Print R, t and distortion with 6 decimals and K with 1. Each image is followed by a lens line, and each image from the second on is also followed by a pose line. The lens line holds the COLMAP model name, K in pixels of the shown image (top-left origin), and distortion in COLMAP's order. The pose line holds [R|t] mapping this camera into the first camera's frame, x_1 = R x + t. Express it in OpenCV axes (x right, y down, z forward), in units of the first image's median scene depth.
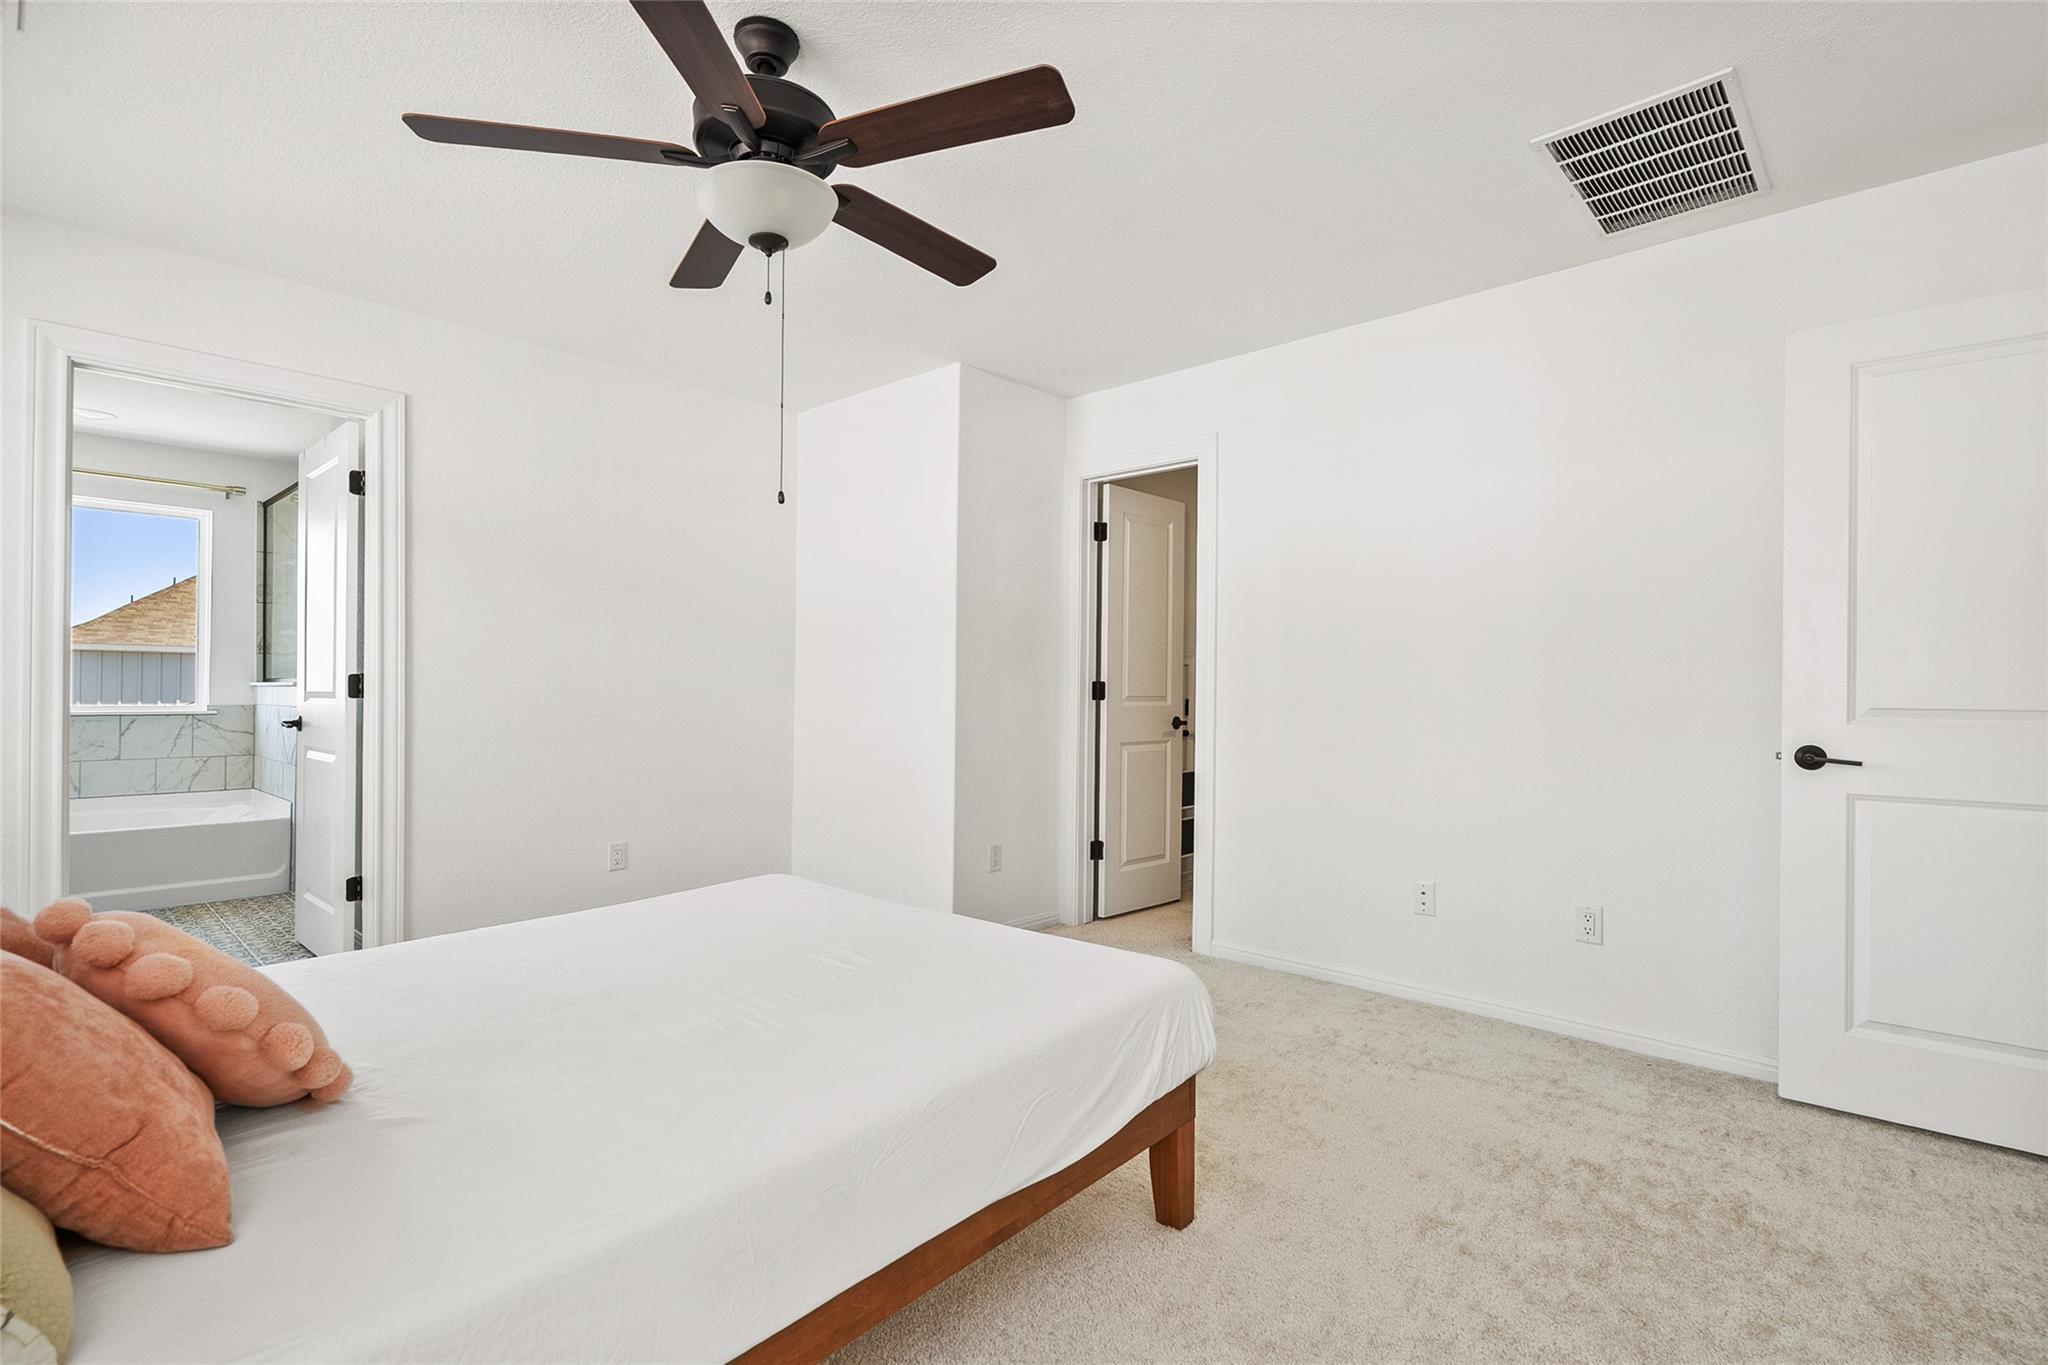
lens RADIAL K [[939.8, 0, 1018.7], [0, 939.8, 682.2], [0, 0, 1]] dist [0.000549, 0.000420]
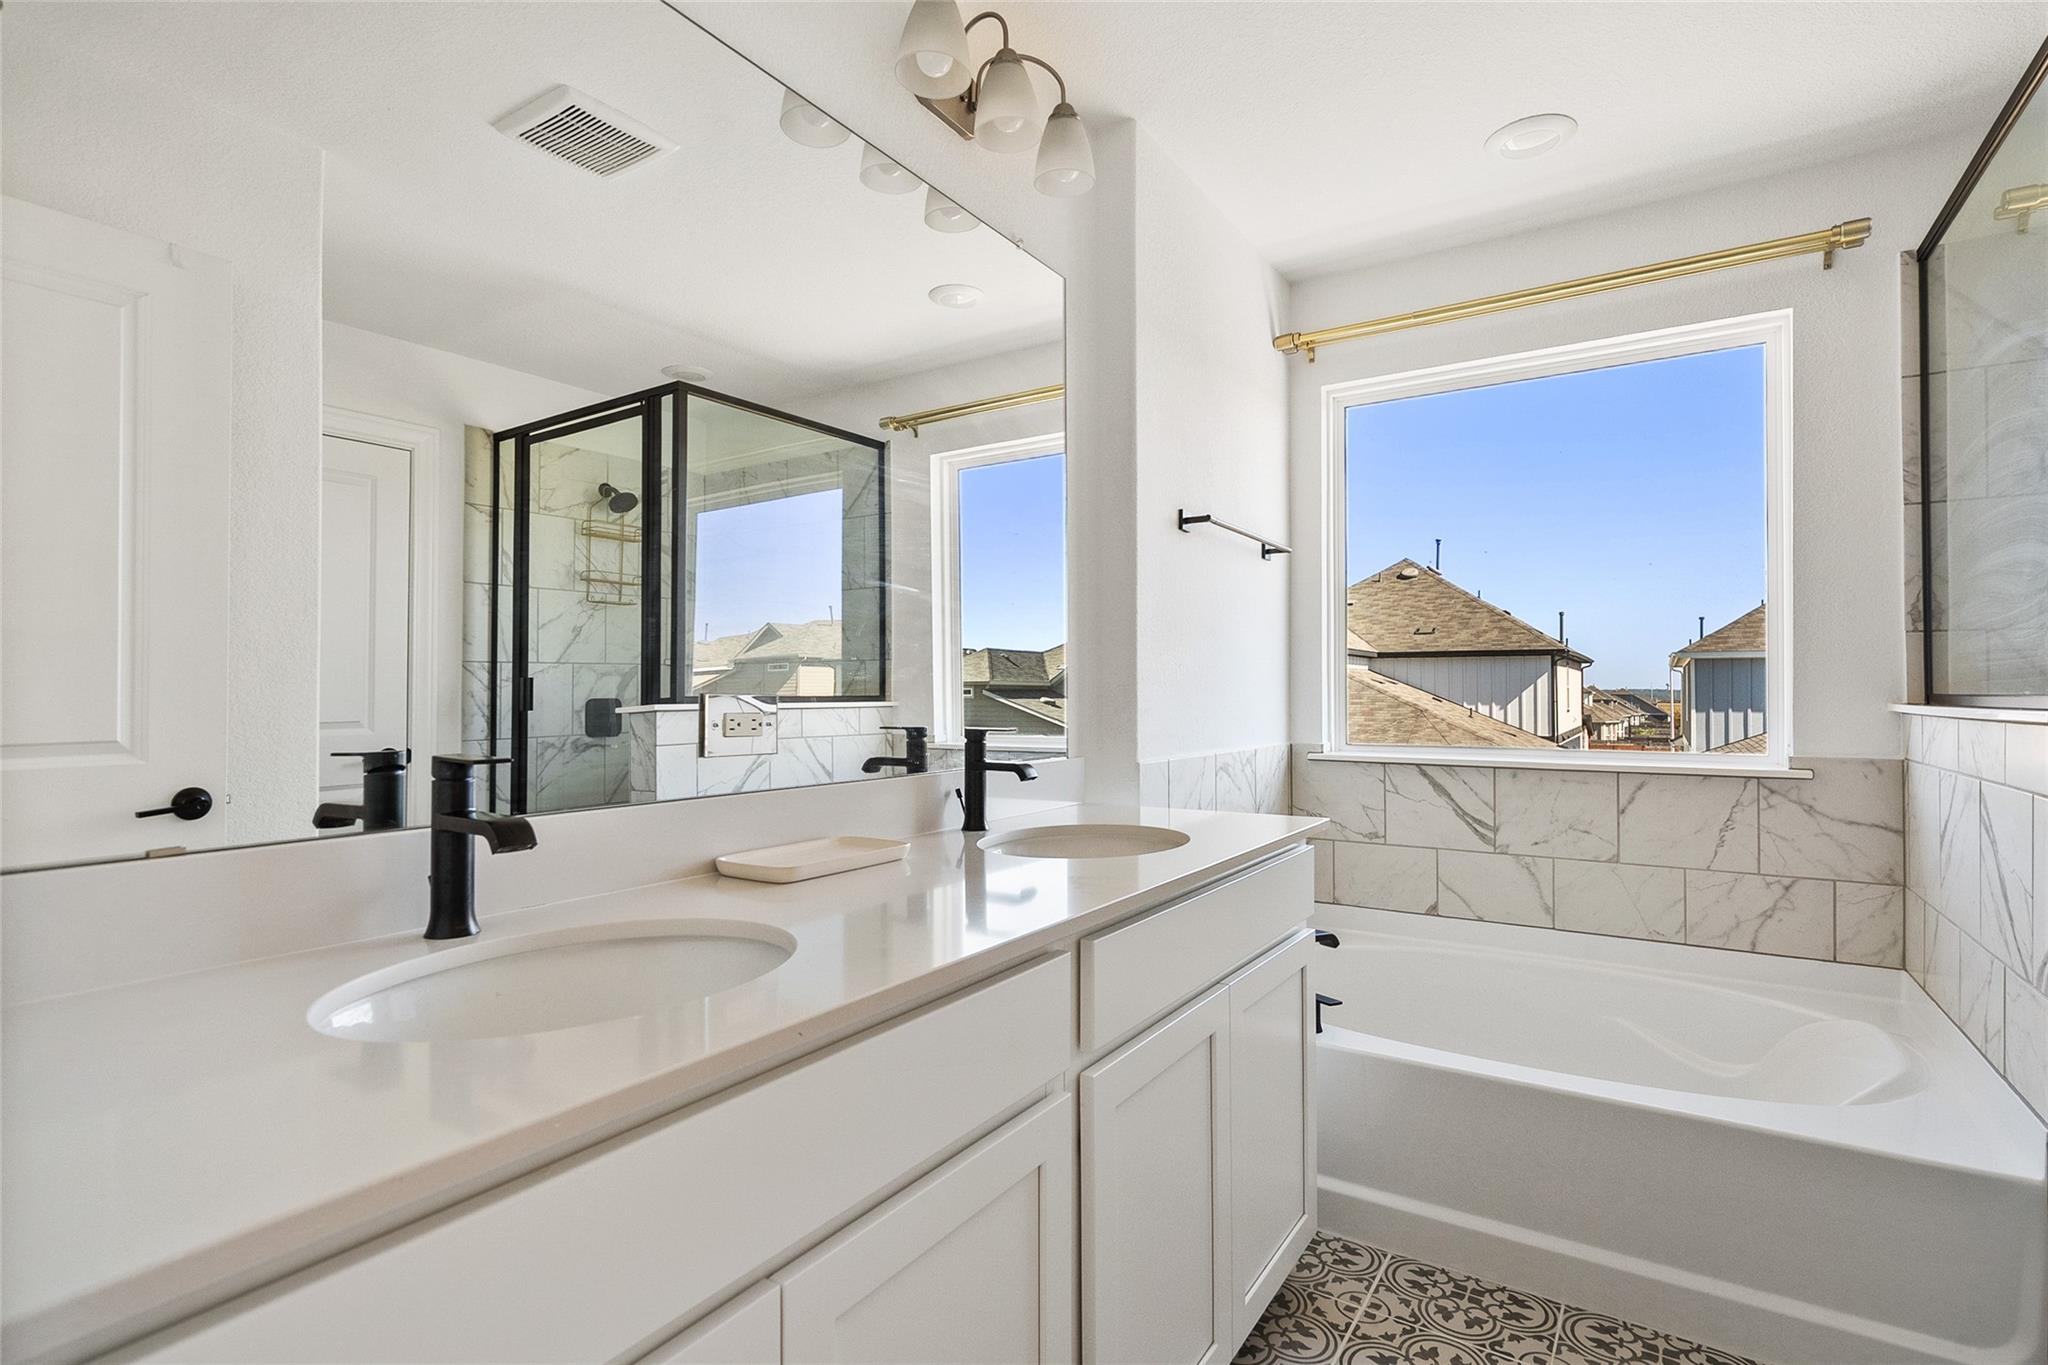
lens RADIAL K [[1016.0, 0, 990.1], [0, 1016.0, 685.9], [0, 0, 1]] dist [0.002251, 0.000720]
pose [[0.157395, -0.012995, -0.987450, -0.451921], [0.008549, 0.999894, -0.011796, -0.005940], [0.987499, -0.006586, 0.157490, 0.555751]]
